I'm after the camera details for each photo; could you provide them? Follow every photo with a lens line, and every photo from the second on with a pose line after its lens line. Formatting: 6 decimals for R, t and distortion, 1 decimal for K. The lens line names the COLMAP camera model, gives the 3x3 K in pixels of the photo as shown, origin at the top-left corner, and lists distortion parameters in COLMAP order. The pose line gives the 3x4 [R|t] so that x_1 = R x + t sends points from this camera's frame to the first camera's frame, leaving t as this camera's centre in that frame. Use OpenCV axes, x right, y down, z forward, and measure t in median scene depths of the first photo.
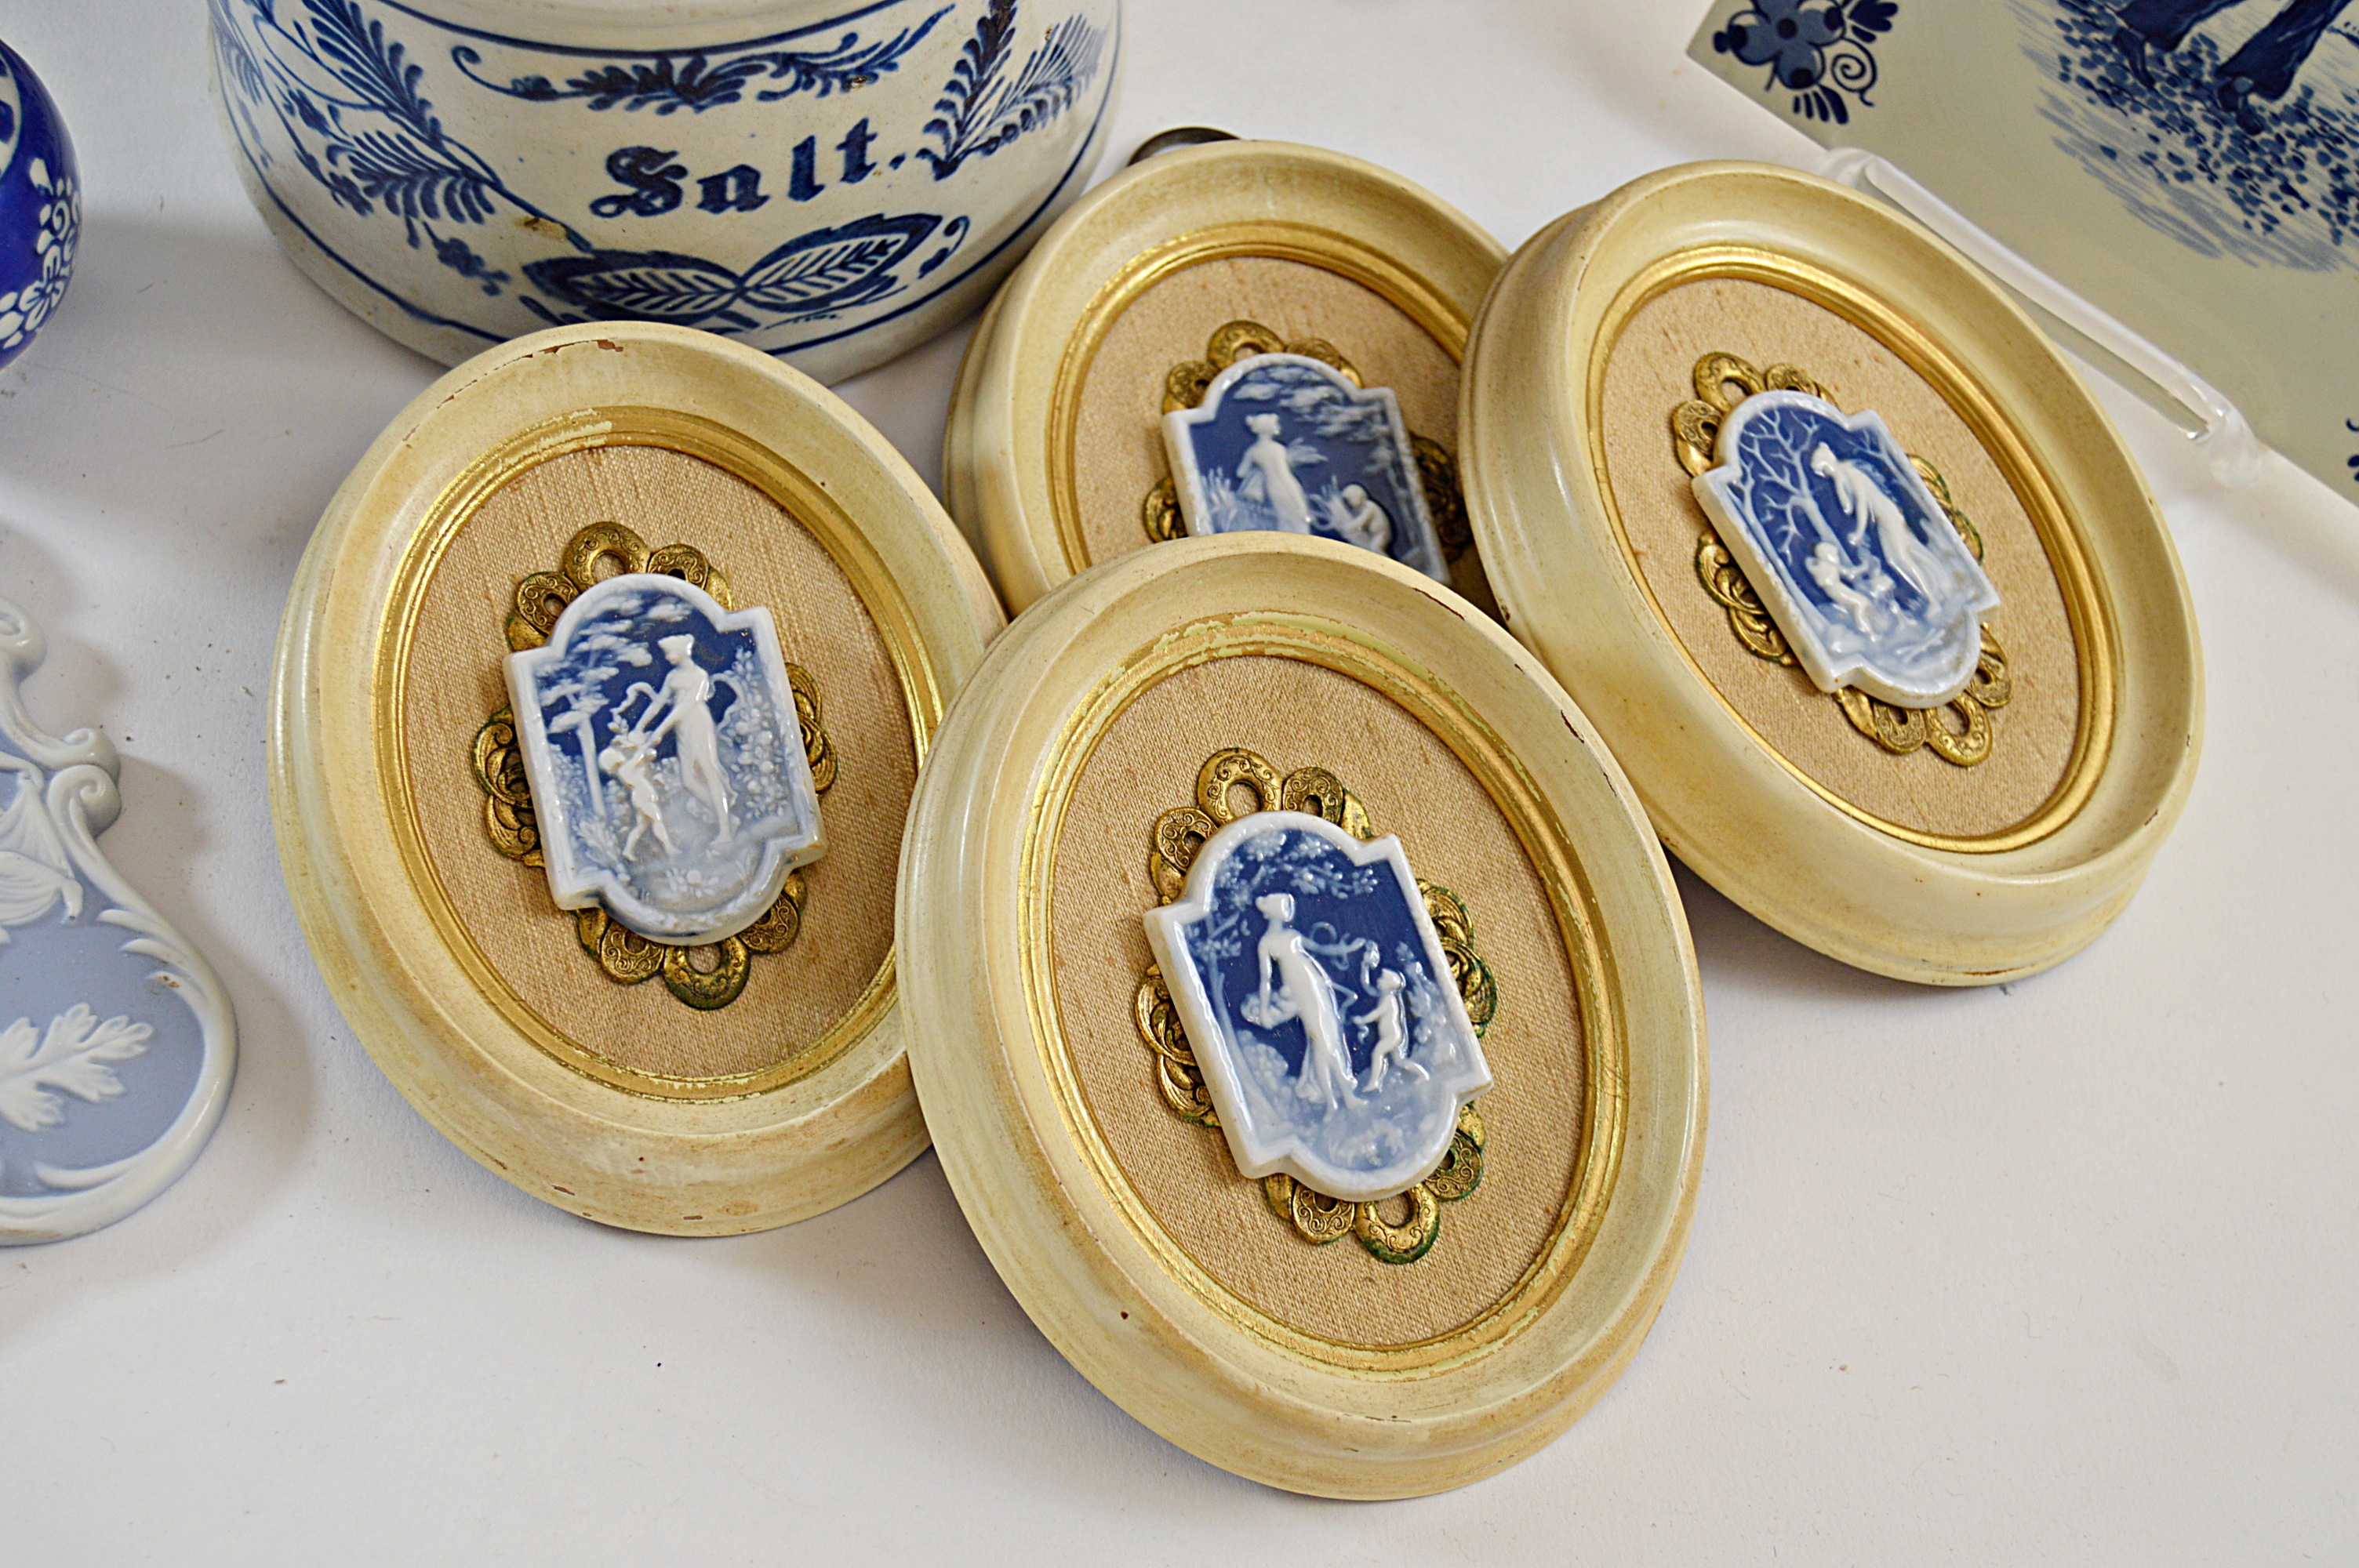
lens RADIAL K [[3581.8, 0, 1177.1], [0, 3581.8, 770.7], [0, 0, 1]] dist [-0.010953, 0.000000]
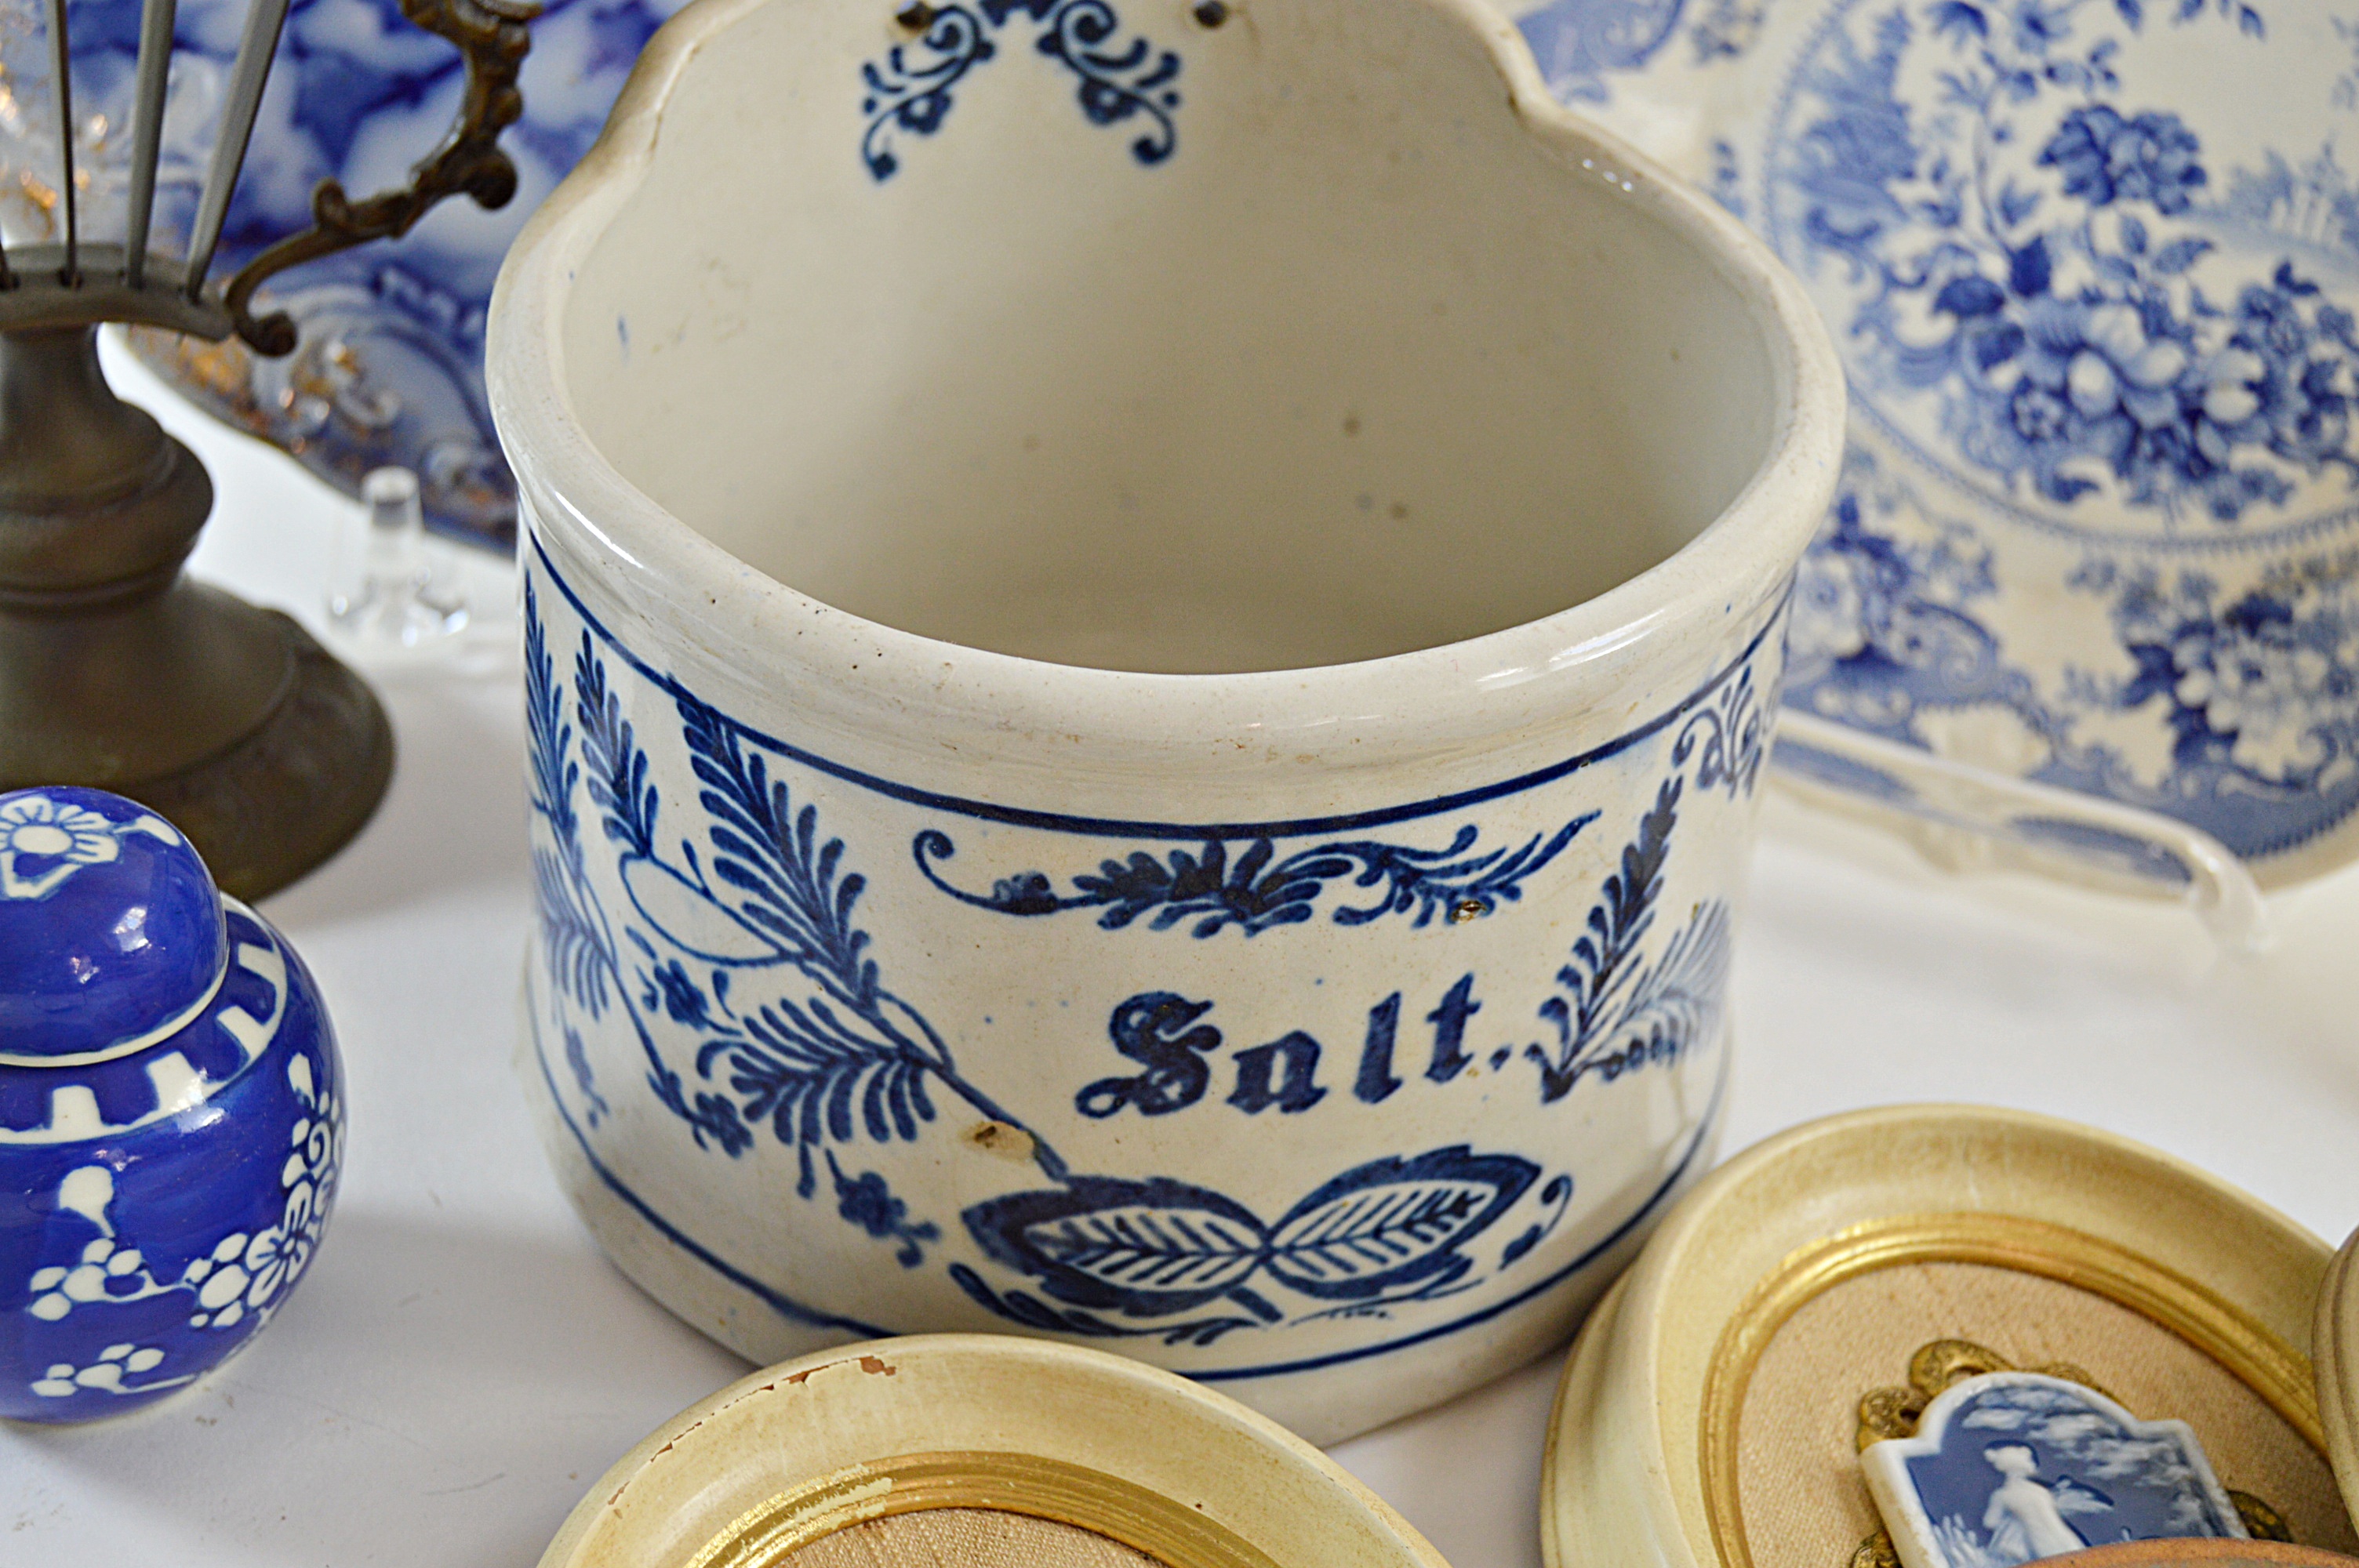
lens RADIAL K [[3816.4, 0, 1219.2], [0, 3816.4, 799.1], [0, 0, 1]] dist [0.010592, 0.000000]
pose [[0.999618, -0.000494, -0.027619, -0.117997], [-0.011268, 0.905583, -0.424019, 0.110766], [0.025221, 0.424168, 0.905232, 0.301803]]
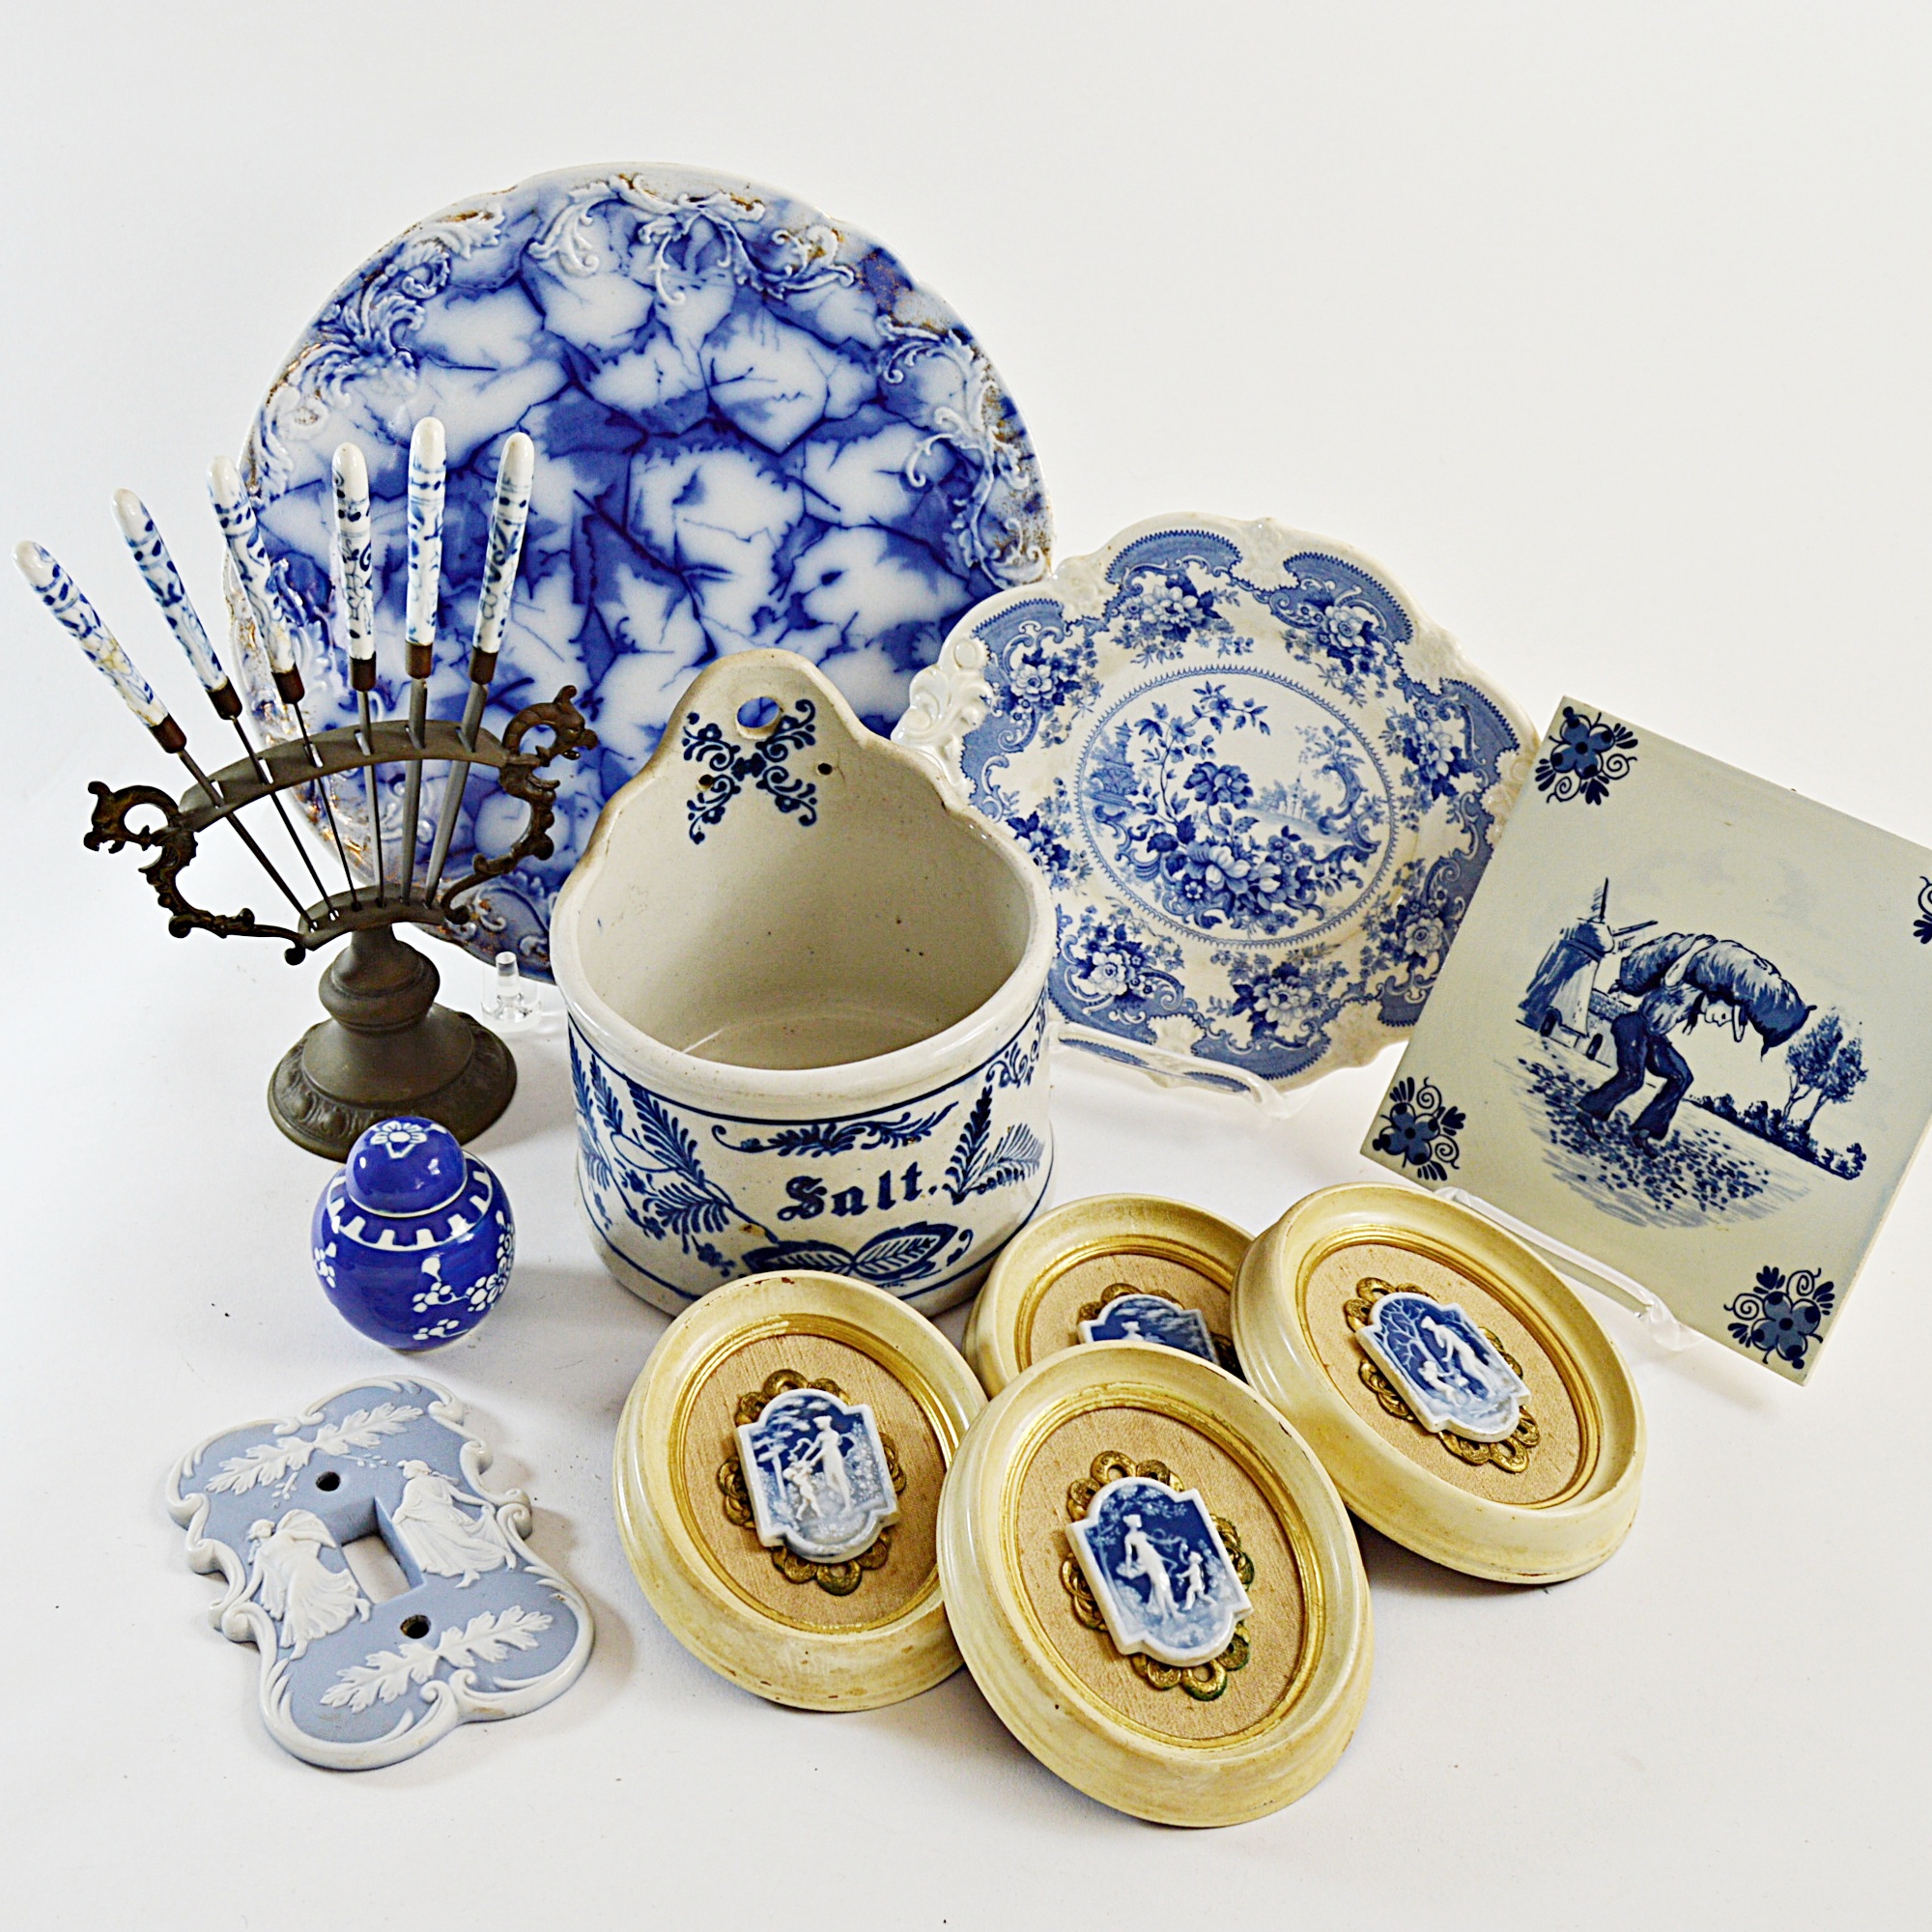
lens RADIAL K [[3087.1, 0, 953.6], [0, 3087.1, 952.2], [0, 0, 1]] dist [-0.003311, 0.000000]
pose [[0.995515, -0.056518, -0.075864, 0.071745], [0.021690, 0.916925, -0.398470, 0.400573], [0.092083, 0.395038, 0.914038, -0.619691]]
